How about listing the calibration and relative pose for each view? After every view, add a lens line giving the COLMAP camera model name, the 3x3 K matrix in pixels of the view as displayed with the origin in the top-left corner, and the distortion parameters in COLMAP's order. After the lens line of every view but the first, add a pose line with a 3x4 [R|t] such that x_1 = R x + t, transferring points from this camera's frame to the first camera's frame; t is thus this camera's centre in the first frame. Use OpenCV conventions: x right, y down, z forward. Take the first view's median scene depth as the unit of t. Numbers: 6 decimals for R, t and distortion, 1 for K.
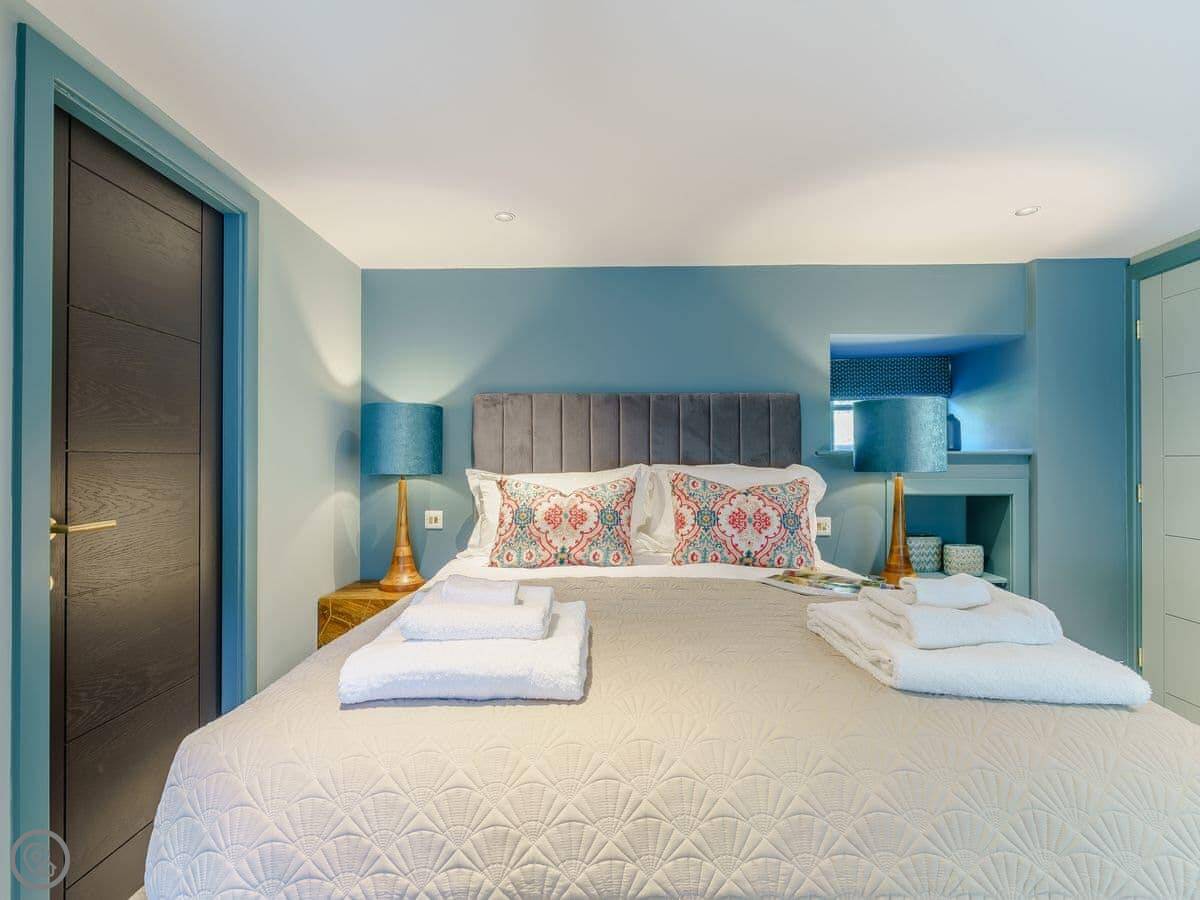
lens RADIAL K [[613.0, 0, 570.5], [0, 613.0, 454.8], [0, 0, 1]] dist [-0.011015, 0.001856]
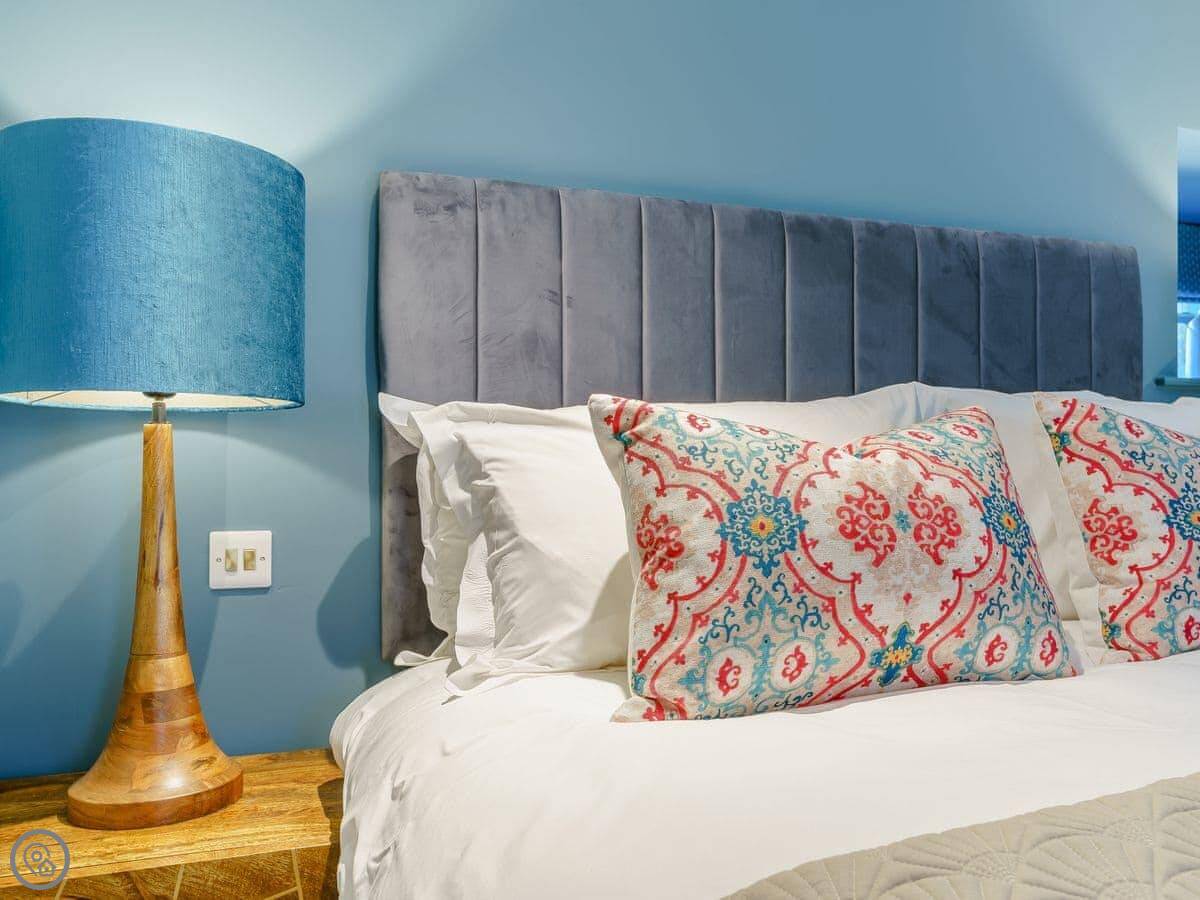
lens RADIAL K [[987.5, 0, 674.3], [0, 987.5, 452.7], [0, 0, 1]] dist [-0.004296, 0.001100]
pose [[0.916913, 0.003096, 0.399075, -0.293618], [-0.004465, 0.999987, 0.002501, 0.065346], [-0.399062, -0.004075, 0.916915, 0.597389]]
